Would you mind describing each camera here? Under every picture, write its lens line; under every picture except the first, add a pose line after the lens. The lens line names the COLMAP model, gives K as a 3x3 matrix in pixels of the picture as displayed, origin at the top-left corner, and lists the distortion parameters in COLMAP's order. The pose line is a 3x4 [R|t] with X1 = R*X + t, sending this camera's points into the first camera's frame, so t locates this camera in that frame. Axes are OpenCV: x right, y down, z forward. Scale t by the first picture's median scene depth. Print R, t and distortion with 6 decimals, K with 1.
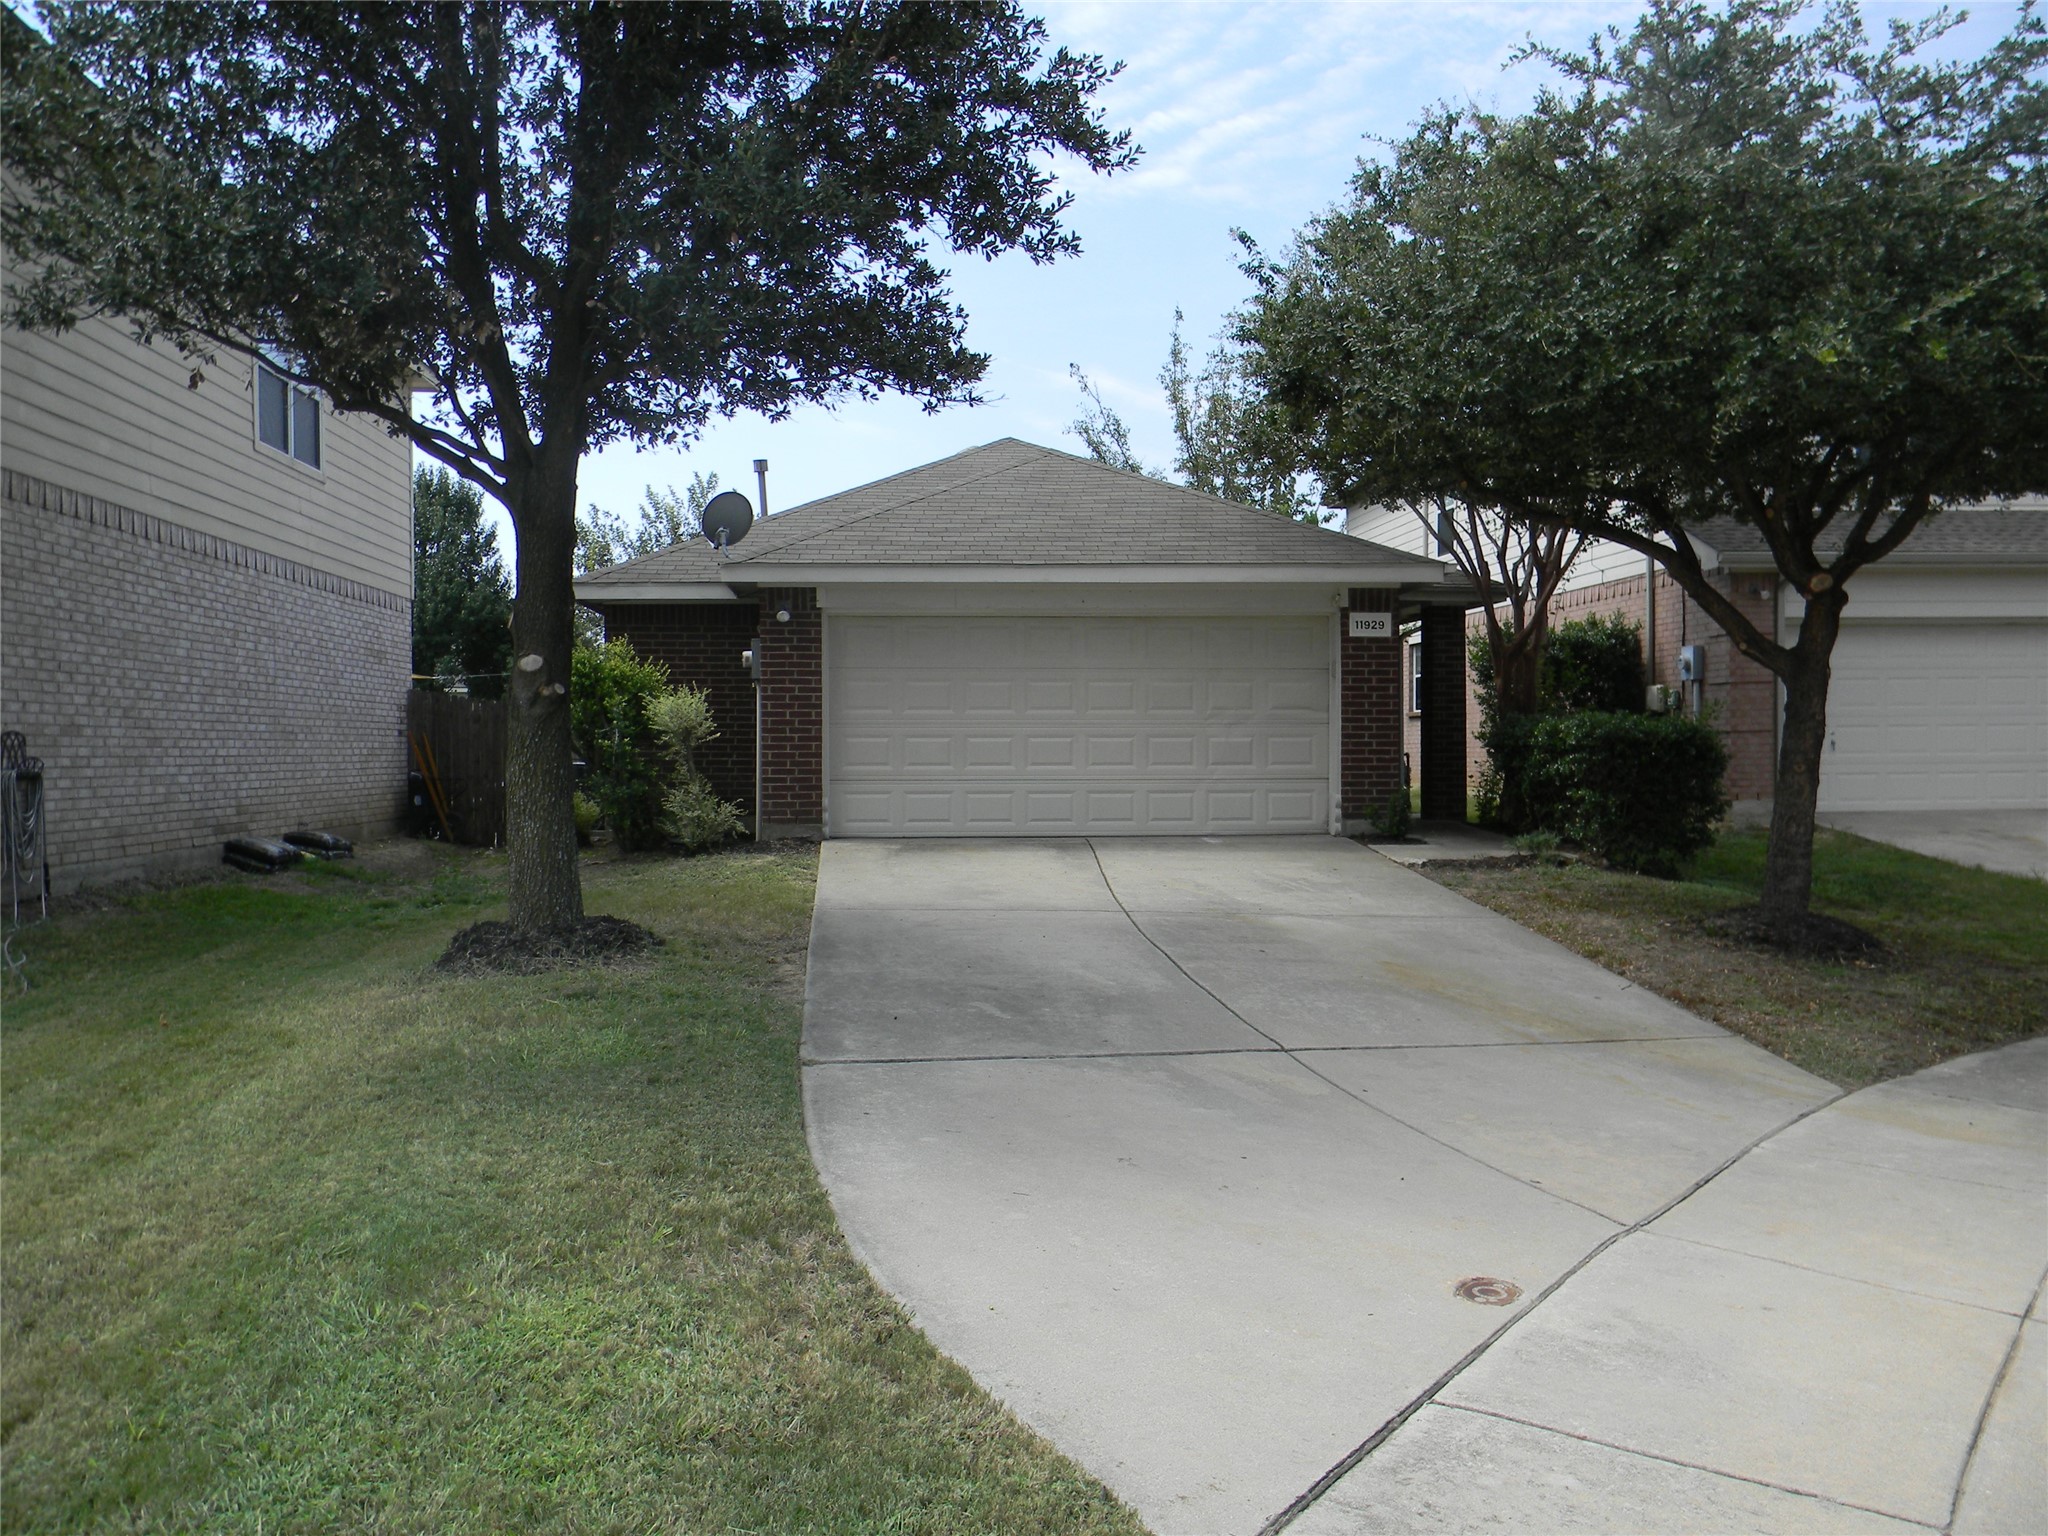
lens RADIAL K [[1652.8, 0, 995.0], [0, 1652.8, 776.7], [0, 0, 1]] dist [0.003982, -0.003856]
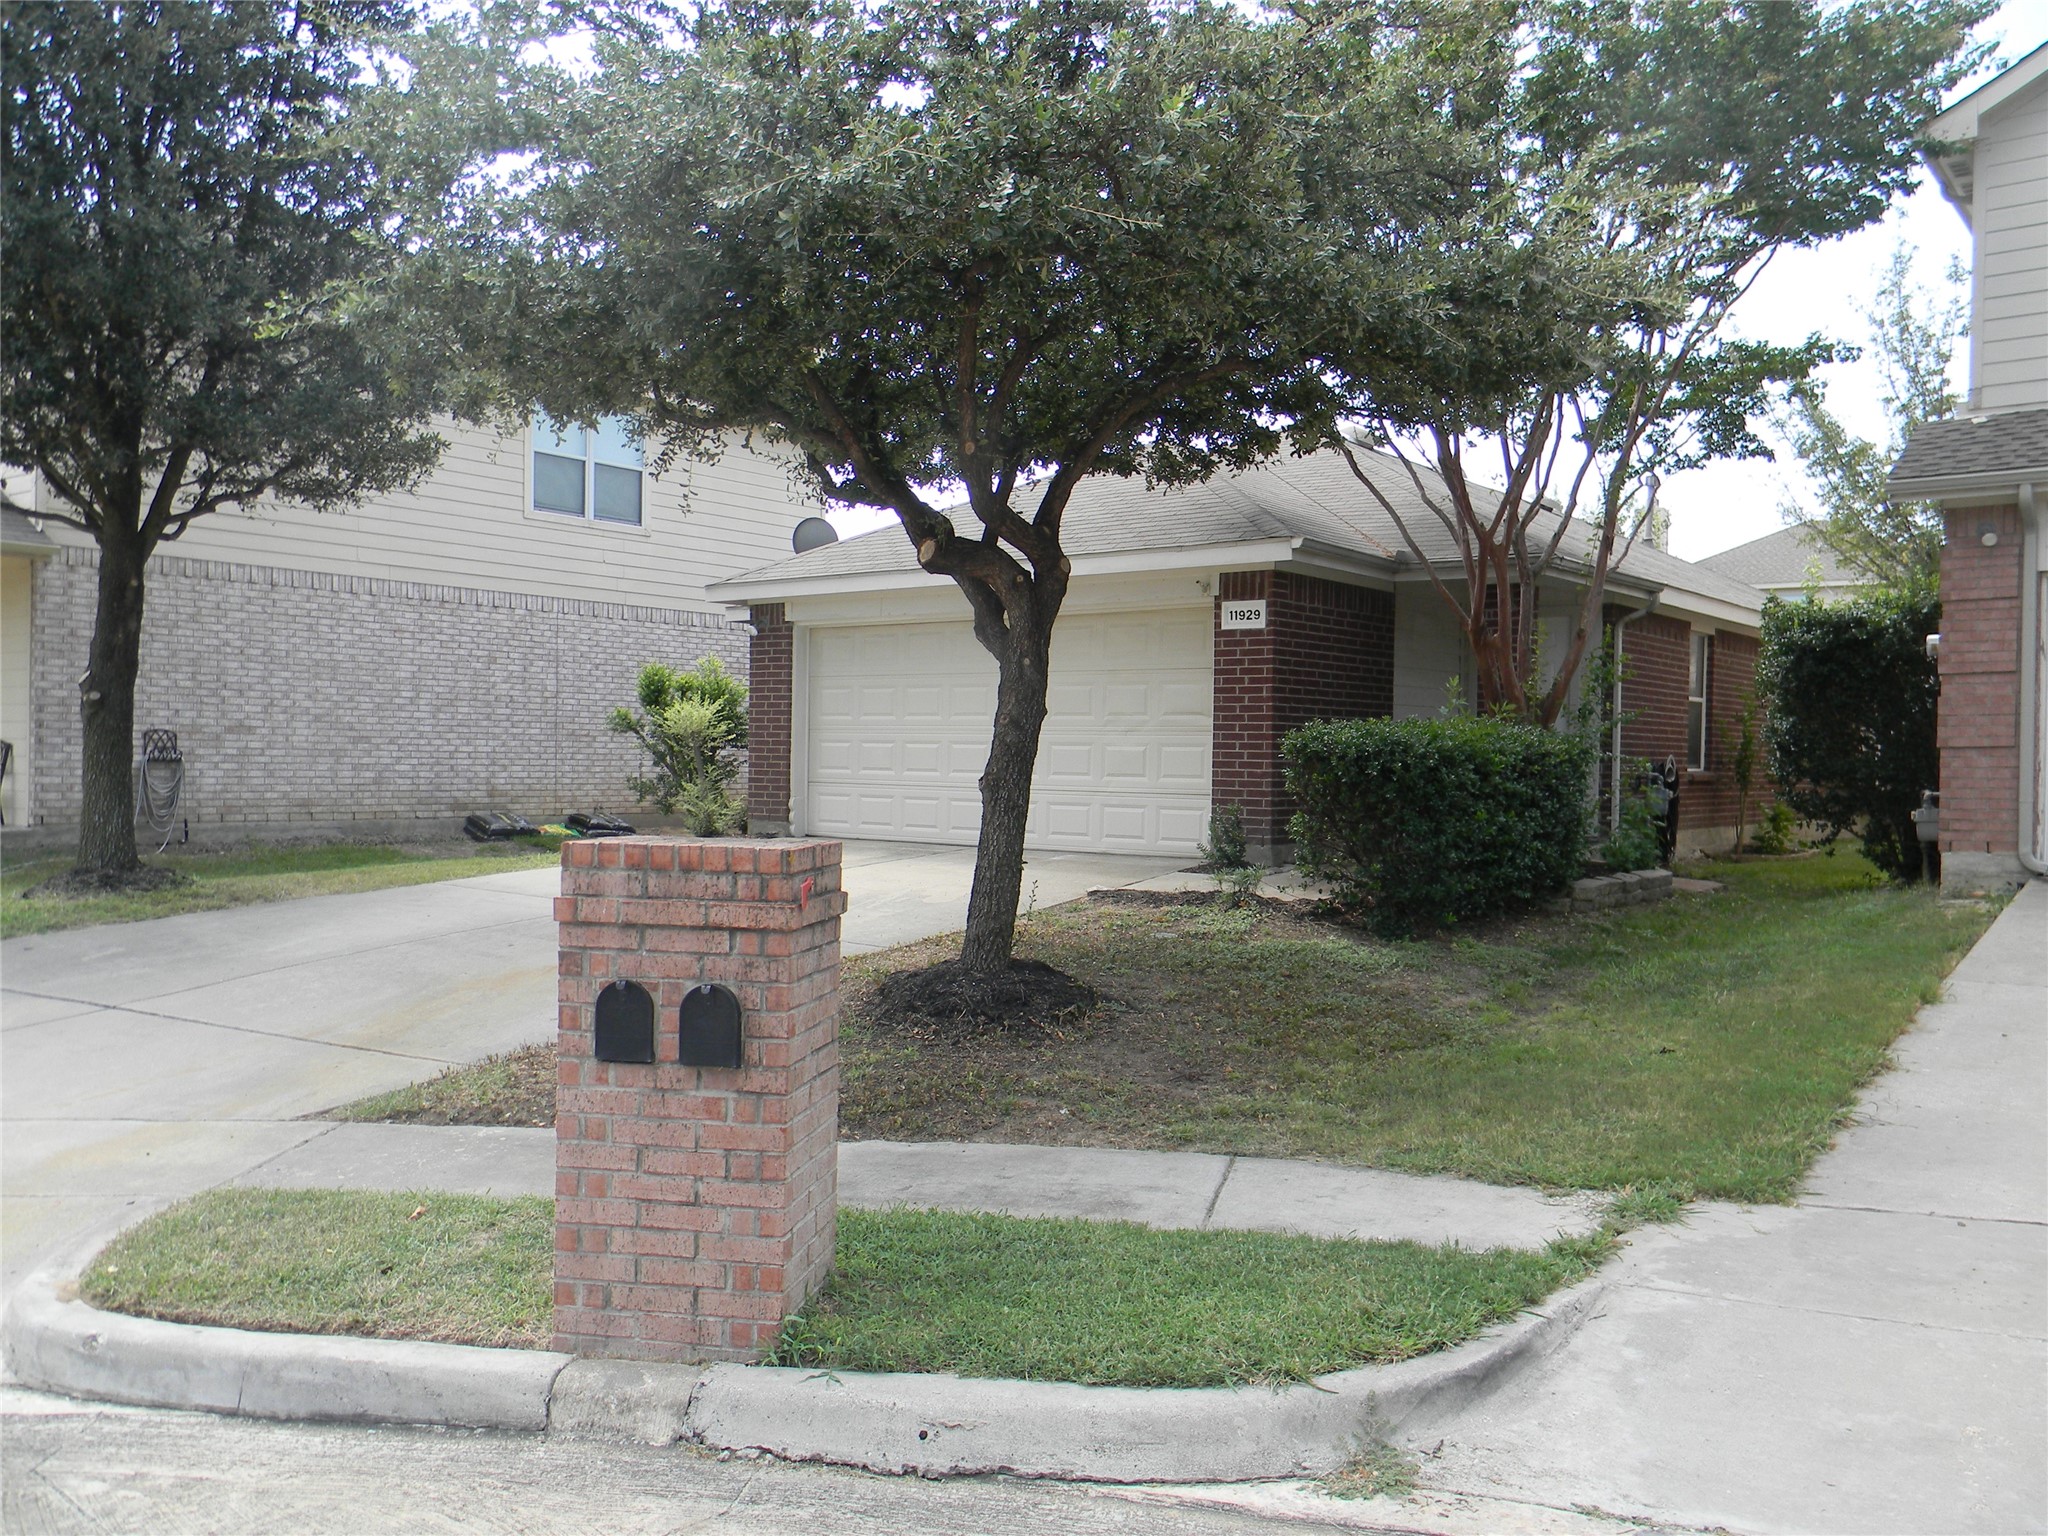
lens RADIAL K [[1652.8, 0, 995.0], [0, 1652.8, 776.7], [0, 0, 1]] dist [0.003982, -0.003856]
pose [[0.736599, 0.022397, -0.675959, 0.707359], [-0.030493, 0.999535, -0.000109, -0.005035], [0.675642, 0.020692, 0.736939, 0.292145]]
